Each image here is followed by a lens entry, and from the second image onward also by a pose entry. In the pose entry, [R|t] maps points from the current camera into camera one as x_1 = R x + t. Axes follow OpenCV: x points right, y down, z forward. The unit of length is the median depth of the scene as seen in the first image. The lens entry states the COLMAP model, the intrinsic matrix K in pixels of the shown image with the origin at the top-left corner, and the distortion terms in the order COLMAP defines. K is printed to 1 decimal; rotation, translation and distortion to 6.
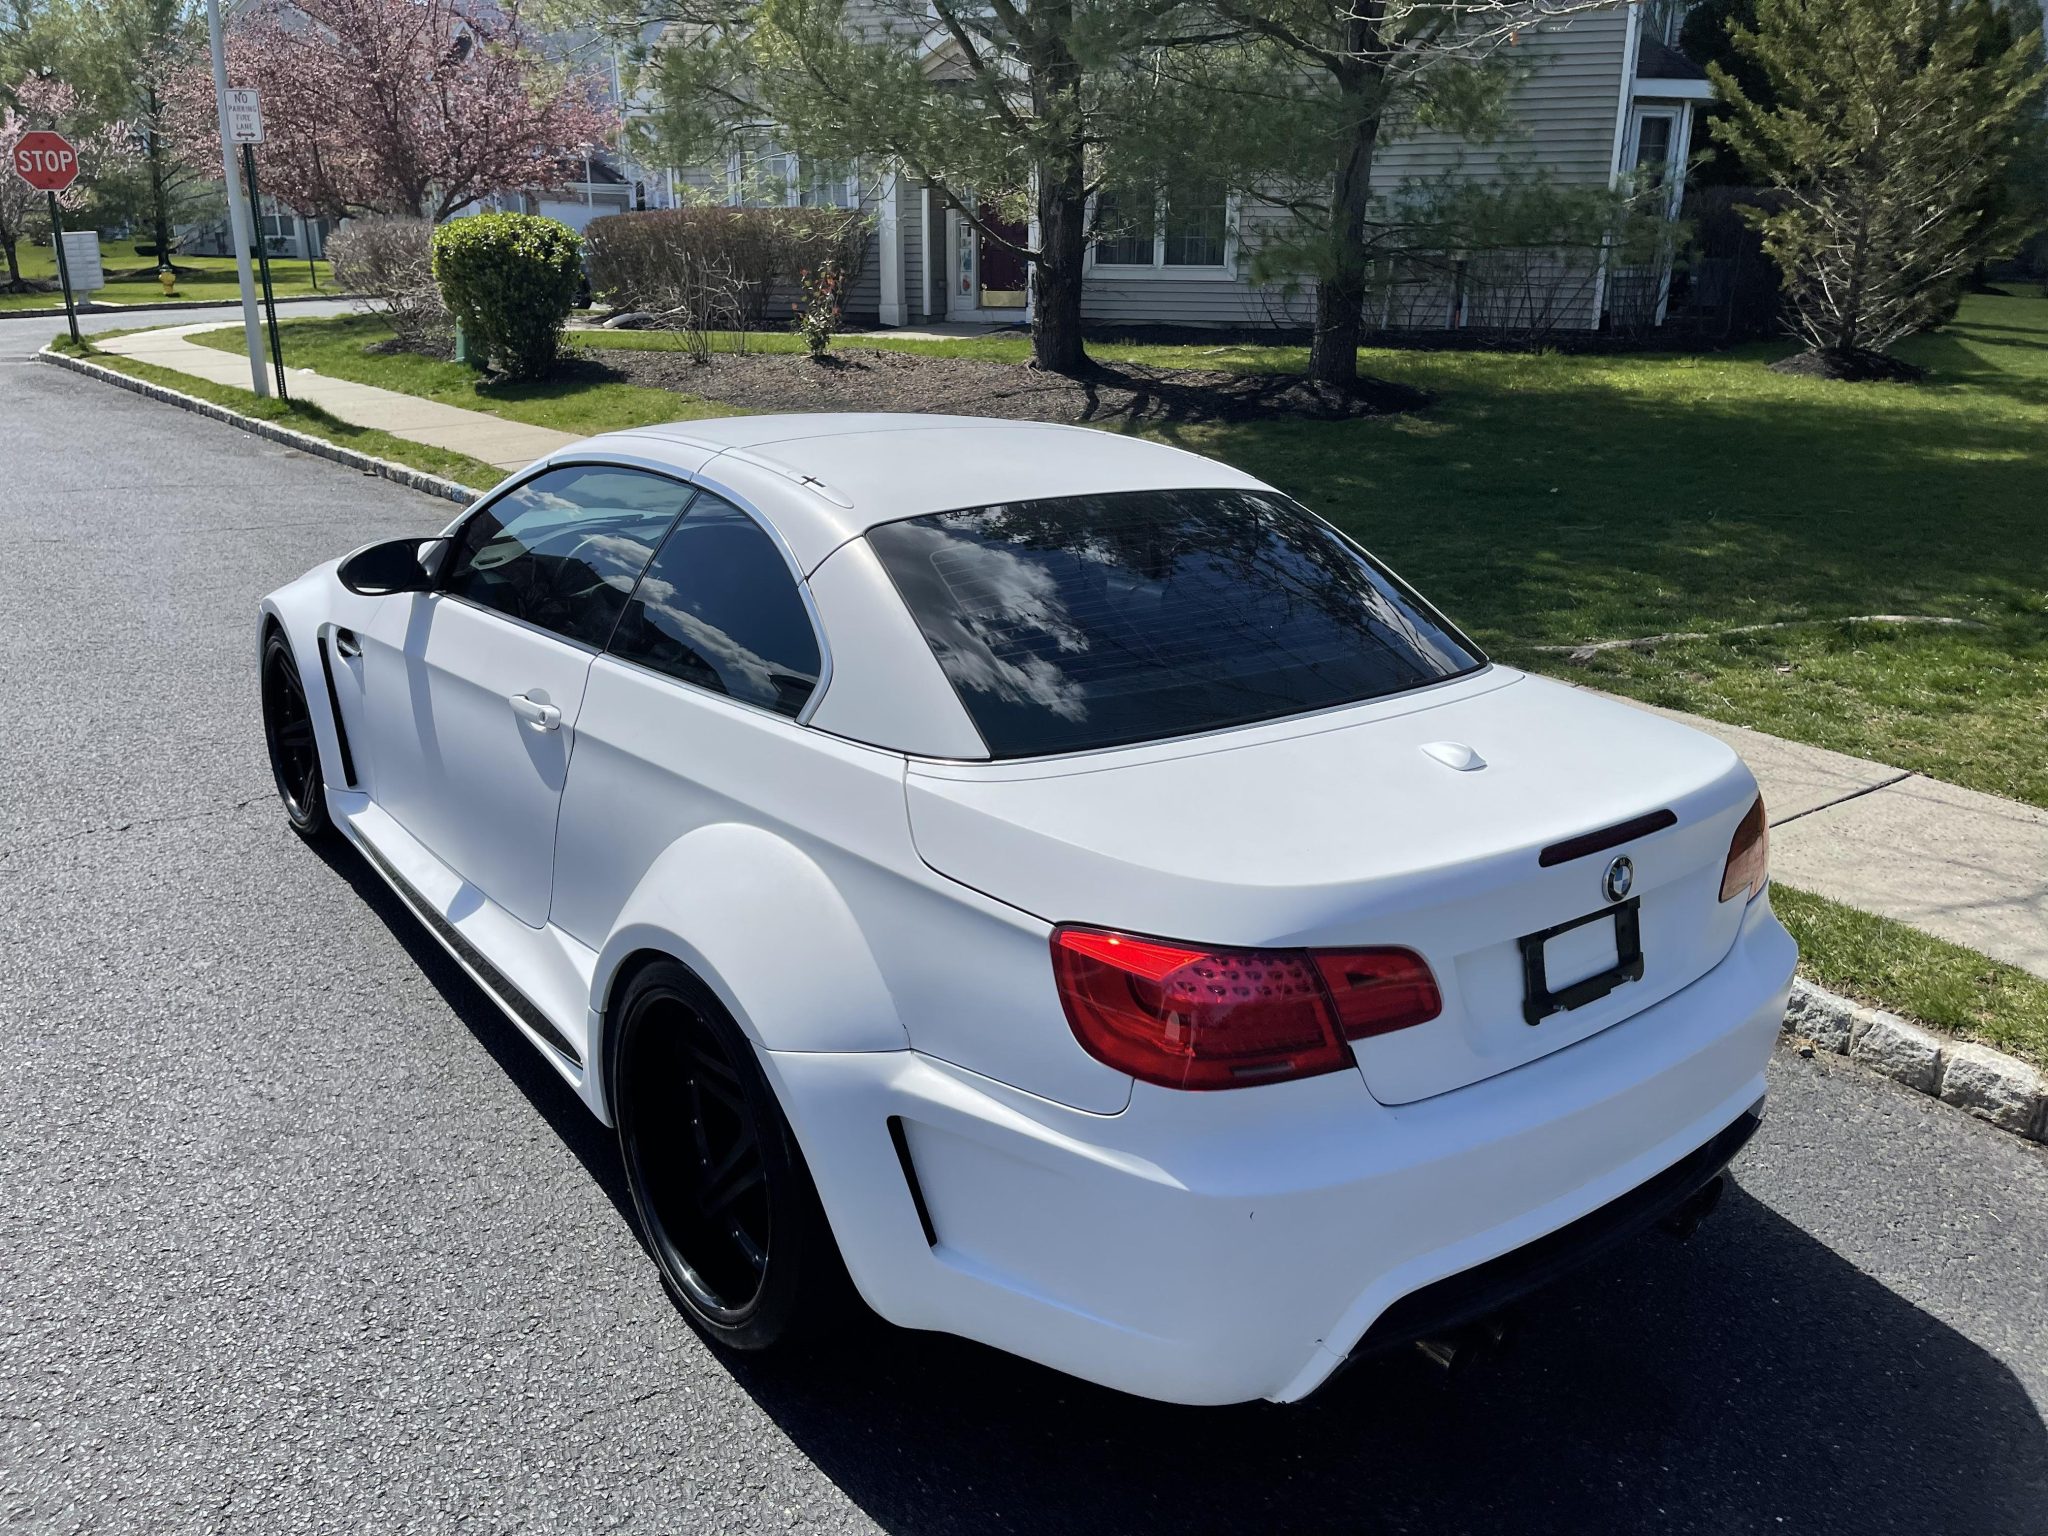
lens RADIAL K [[1542.4, 0, 1005.6], [0, 1542.4, 759.0], [0, 0, 1]] dist [0.075169, -0.100618]
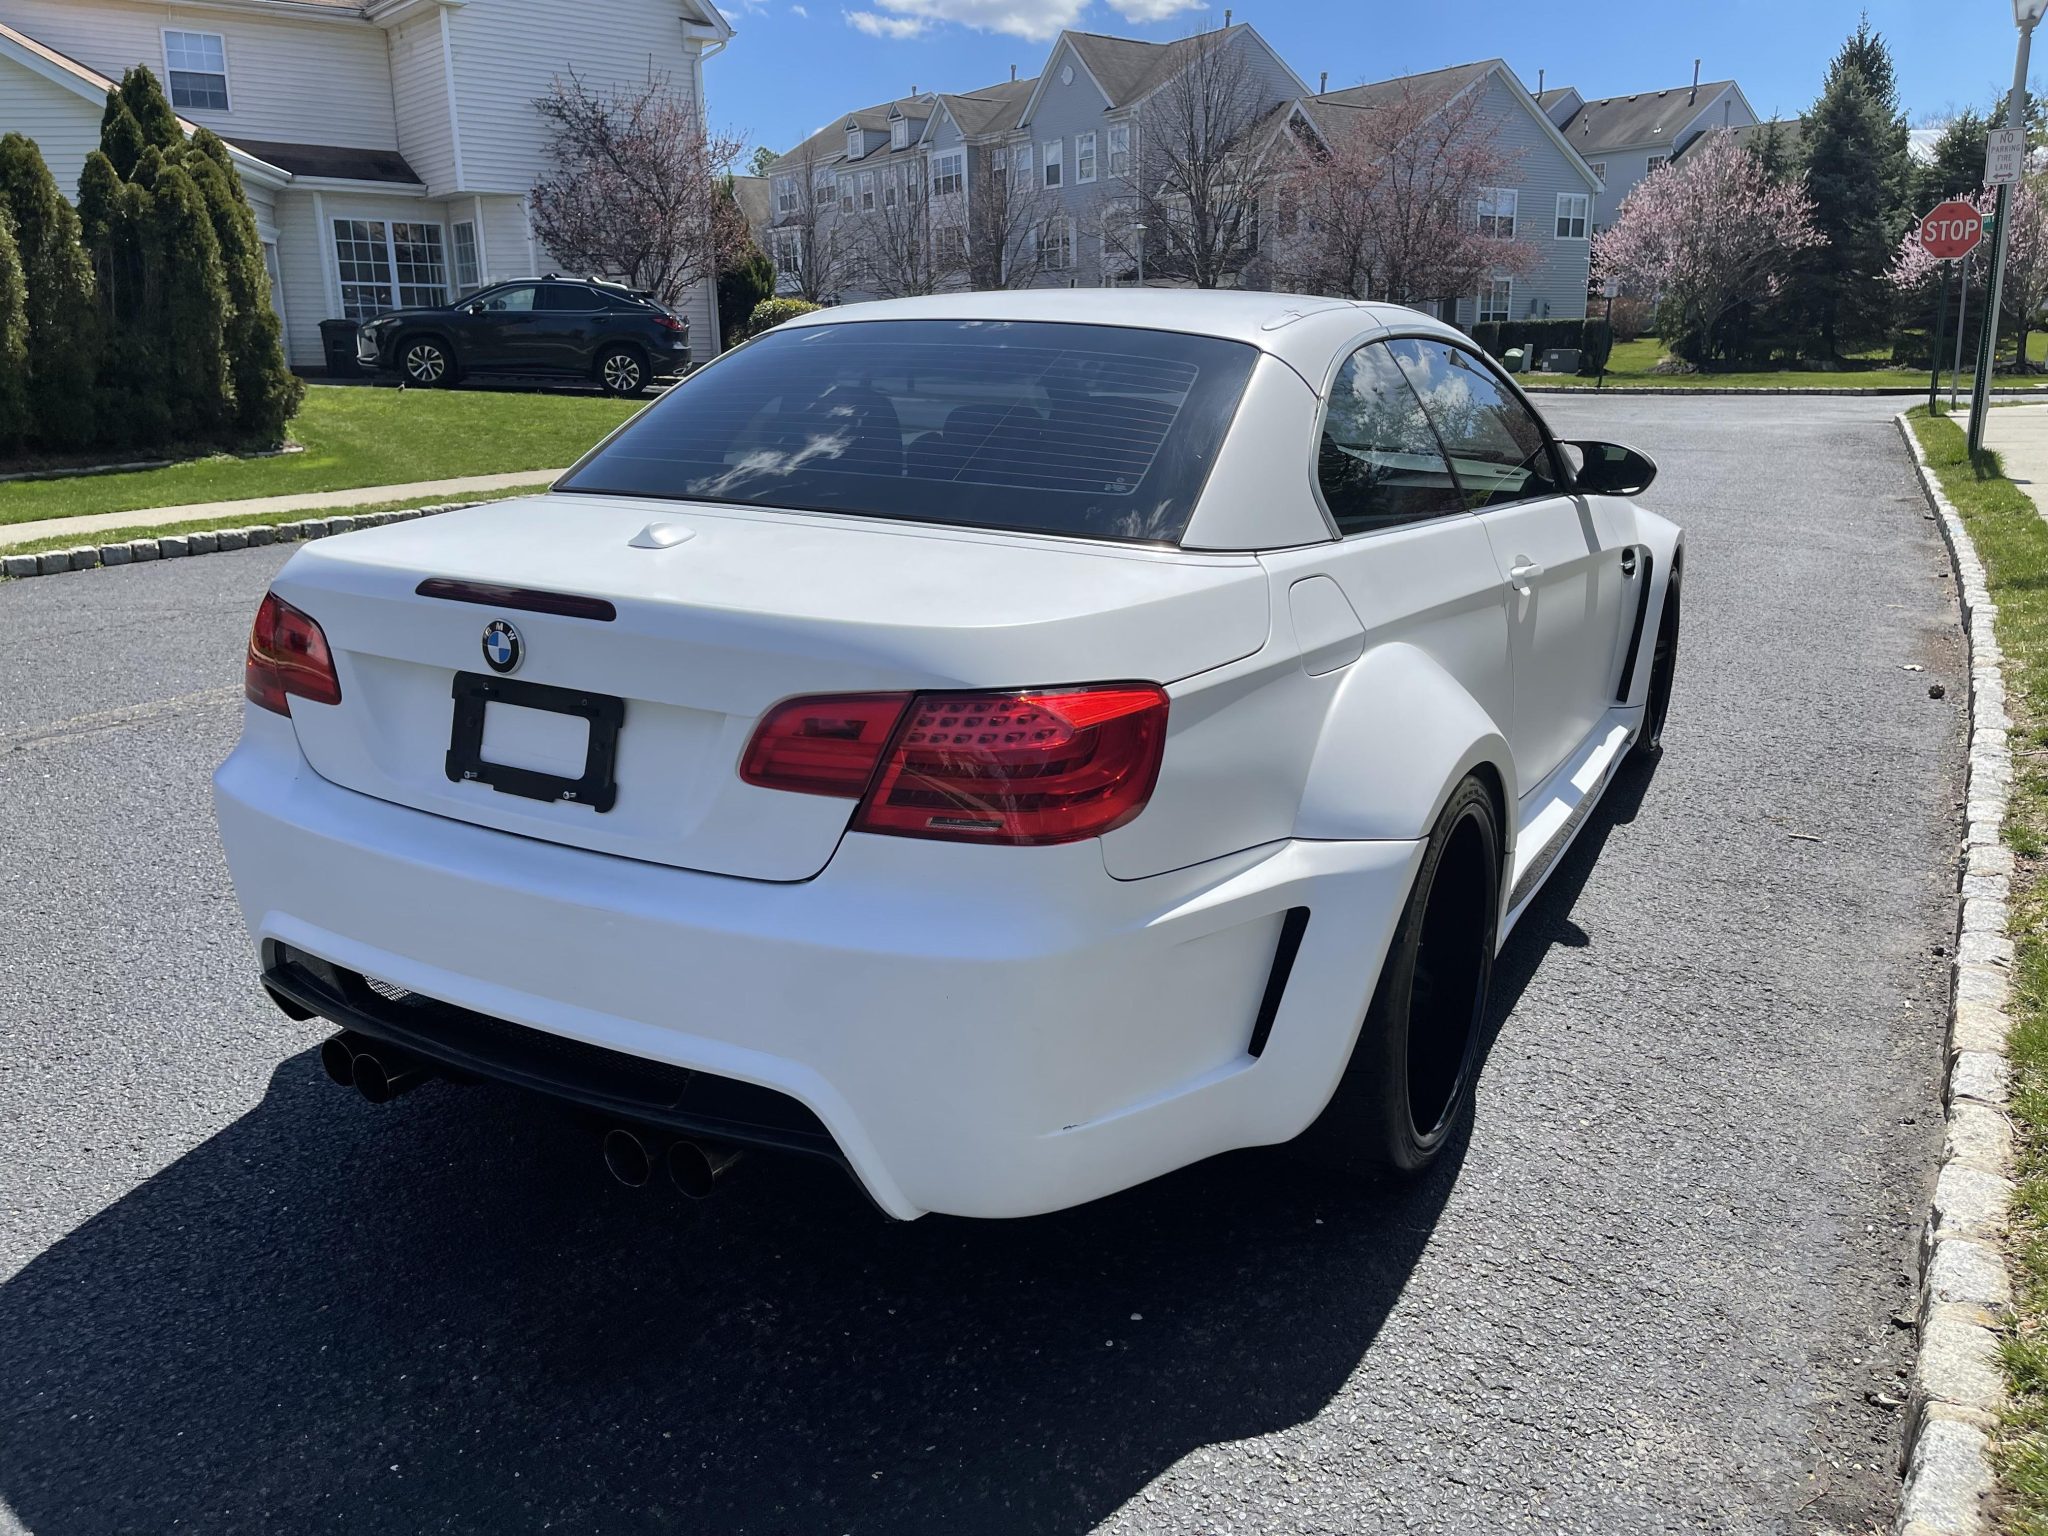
lens RADIAL K [[1542.4, 0, 1038.7], [0, 1542.4, 742.2], [0, 0, 1]] dist [0.075169, -0.100618]
pose [[0.391223, 0.212552, -0.895414, 0.639501], [-0.275230, 0.955455, 0.106551, -0.023552], [0.878176, 0.204760, 0.432297, 0.437793]]
